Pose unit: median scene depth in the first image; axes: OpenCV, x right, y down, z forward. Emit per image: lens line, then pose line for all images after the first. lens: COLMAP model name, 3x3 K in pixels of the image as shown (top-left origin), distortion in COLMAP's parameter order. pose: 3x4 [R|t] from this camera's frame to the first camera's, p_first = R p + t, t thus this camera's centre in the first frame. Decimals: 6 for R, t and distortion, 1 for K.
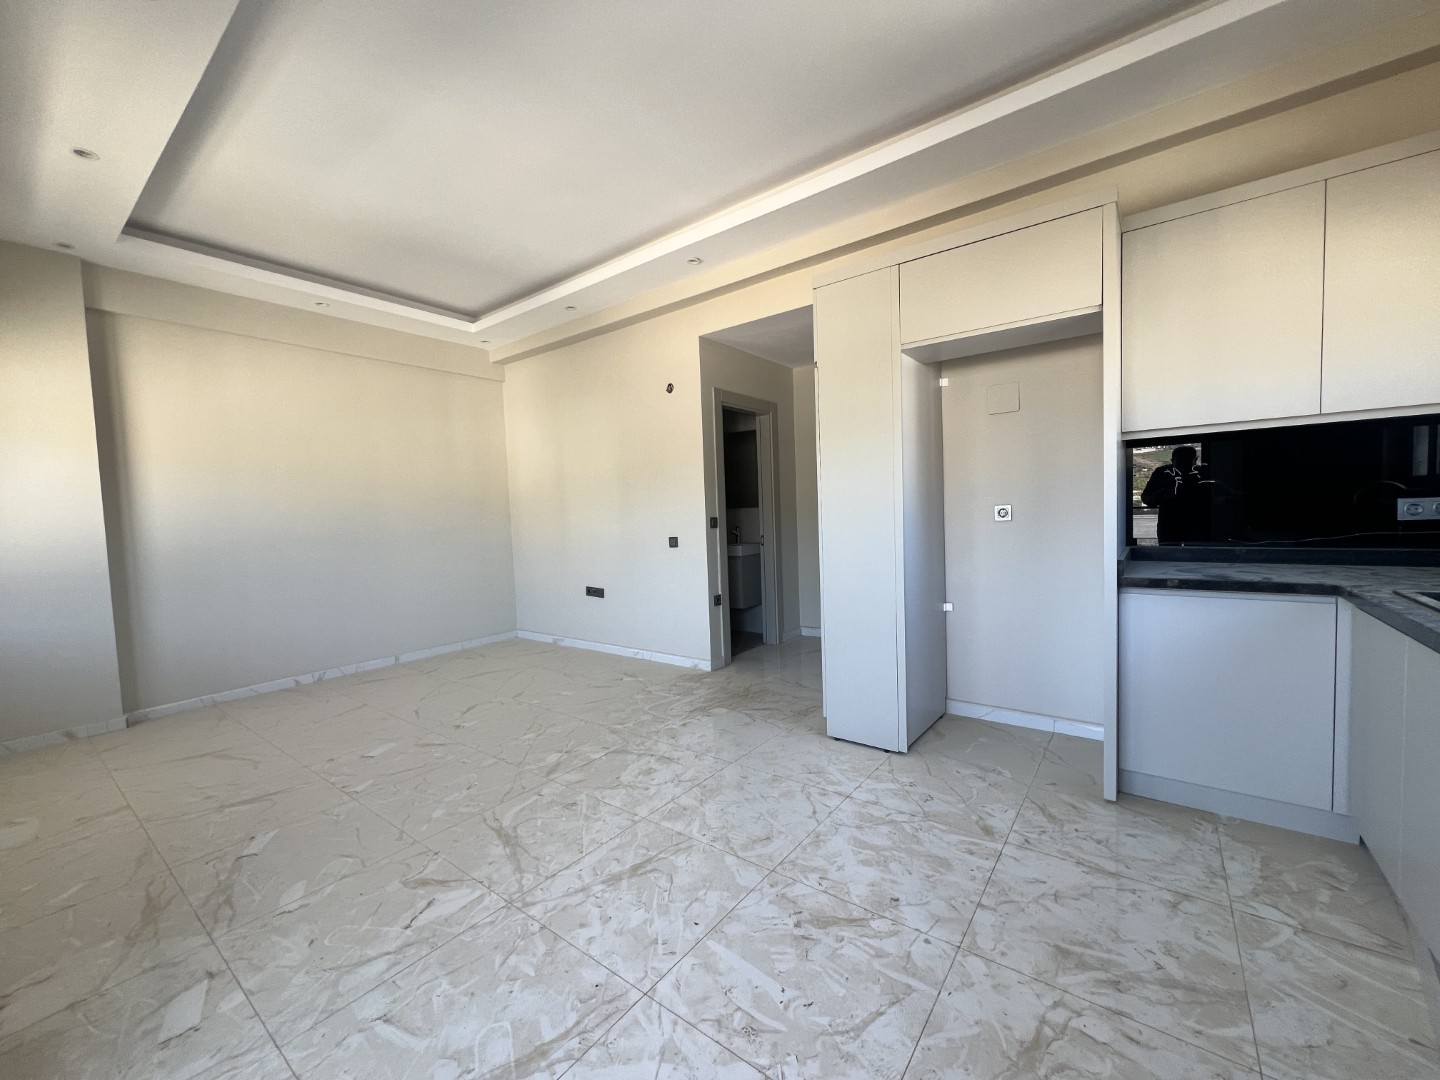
lens RADIAL K [[574.8, 0, 720.4], [0, 574.8, 541.9], [0, 0, 1]] dist [0.001553, 0.000029]
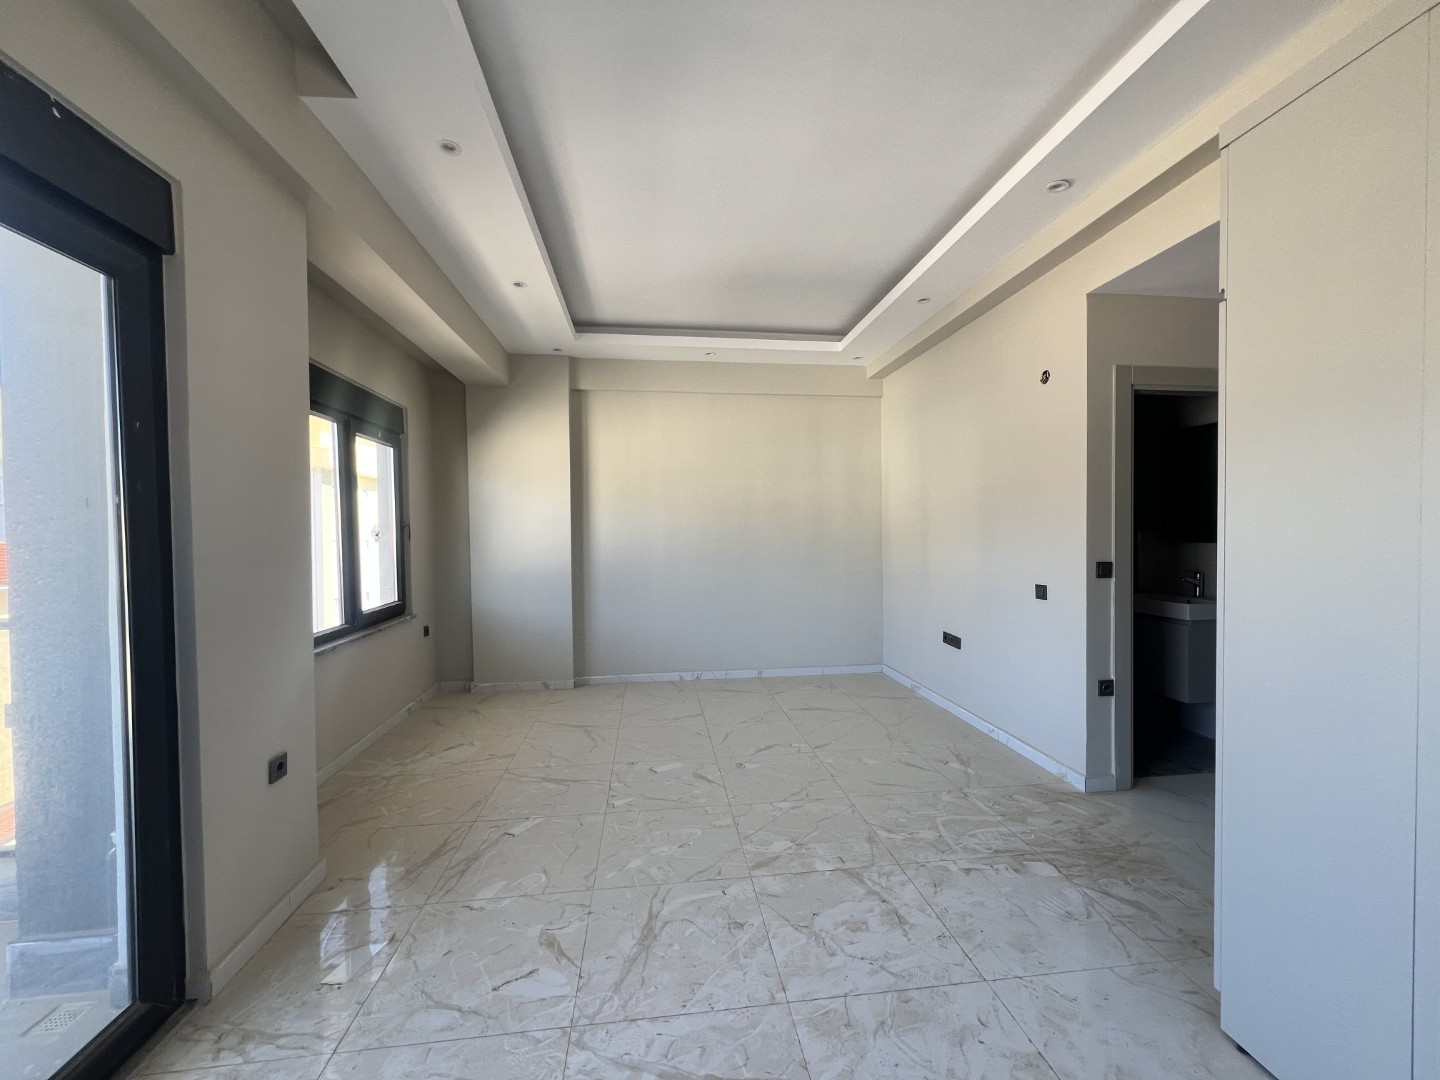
lens RADIAL K [[574.9, 0, 720.0], [0, 574.9, 542.2], [0, 0, 1]] dist [0.000146, 0.000080]
pose [[0.696727, 0.043161, -0.716036, 0.298081], [-0.054264, 0.998499, 0.007386, -0.090072], [0.715281, 0.033708, 0.698024, 0.431582]]
